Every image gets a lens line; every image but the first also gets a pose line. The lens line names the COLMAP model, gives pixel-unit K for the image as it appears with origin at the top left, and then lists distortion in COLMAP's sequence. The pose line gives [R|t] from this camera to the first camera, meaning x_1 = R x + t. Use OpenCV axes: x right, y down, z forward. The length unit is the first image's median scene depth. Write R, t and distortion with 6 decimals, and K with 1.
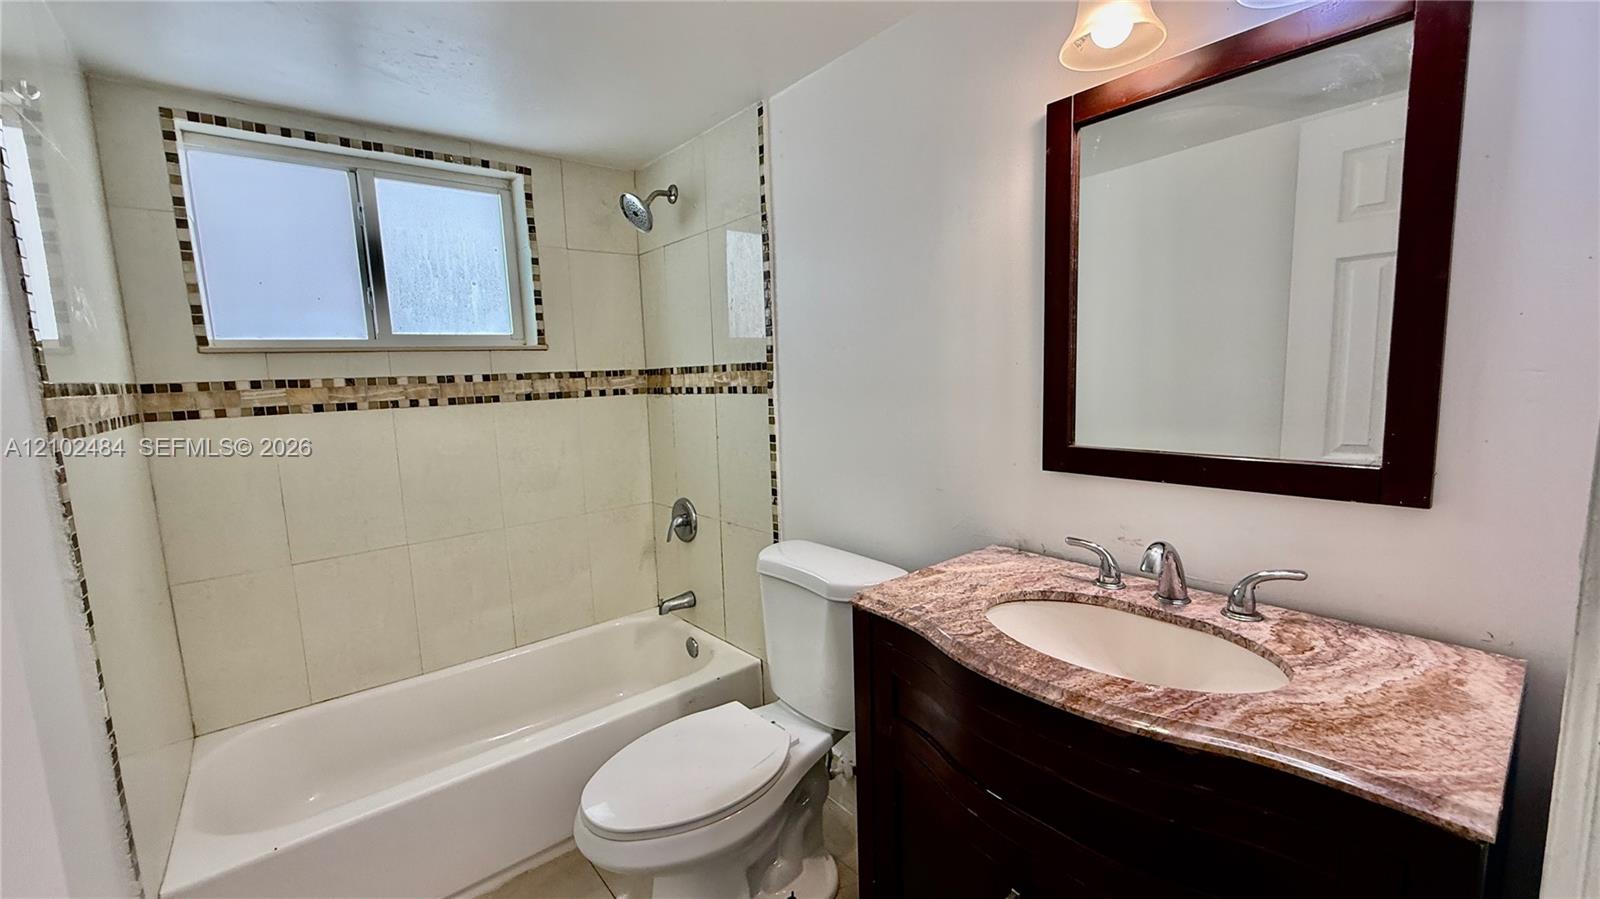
lens RADIAL K [[640.1, 0, 800.6], [0, 640.1, 452.2], [0, 0, 1]] dist [0.000928, -0.000097]
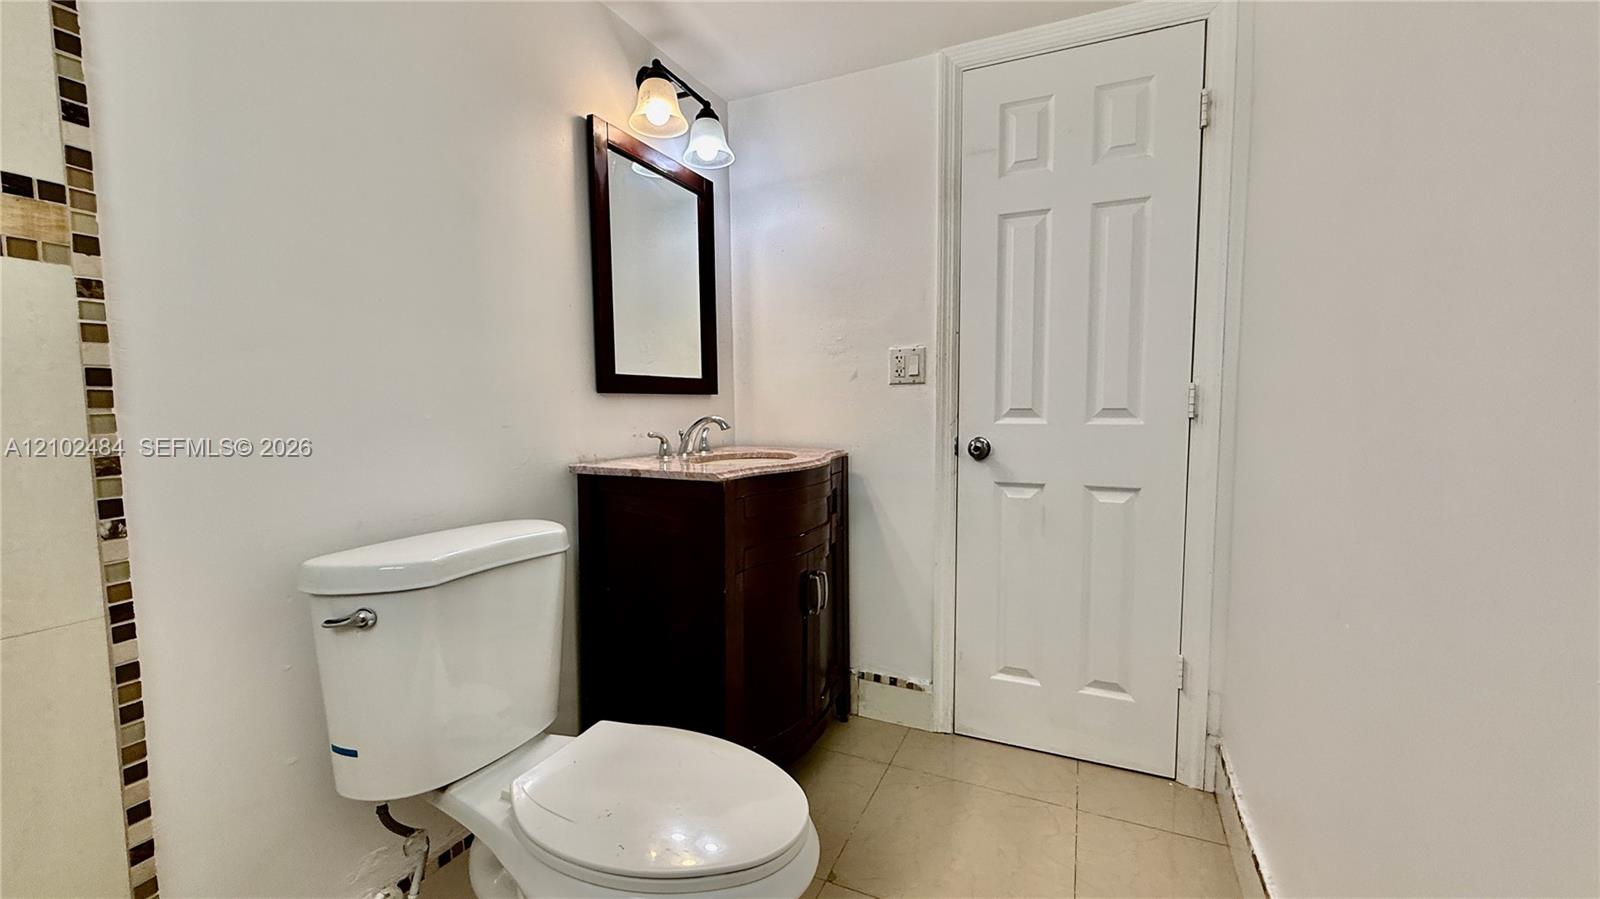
lens RADIAL K [[640.1, 0, 794.7], [0, 640.1, 449.6], [0, 0, 1]] dist [0.000928, -0.000097]
pose [[-0.449511, -0.037986, 0.892467, -0.618781], [0.117062, 0.987974, 0.101012, 0.035438], [-0.885571, 0.149880, -0.439659, 0.797953]]
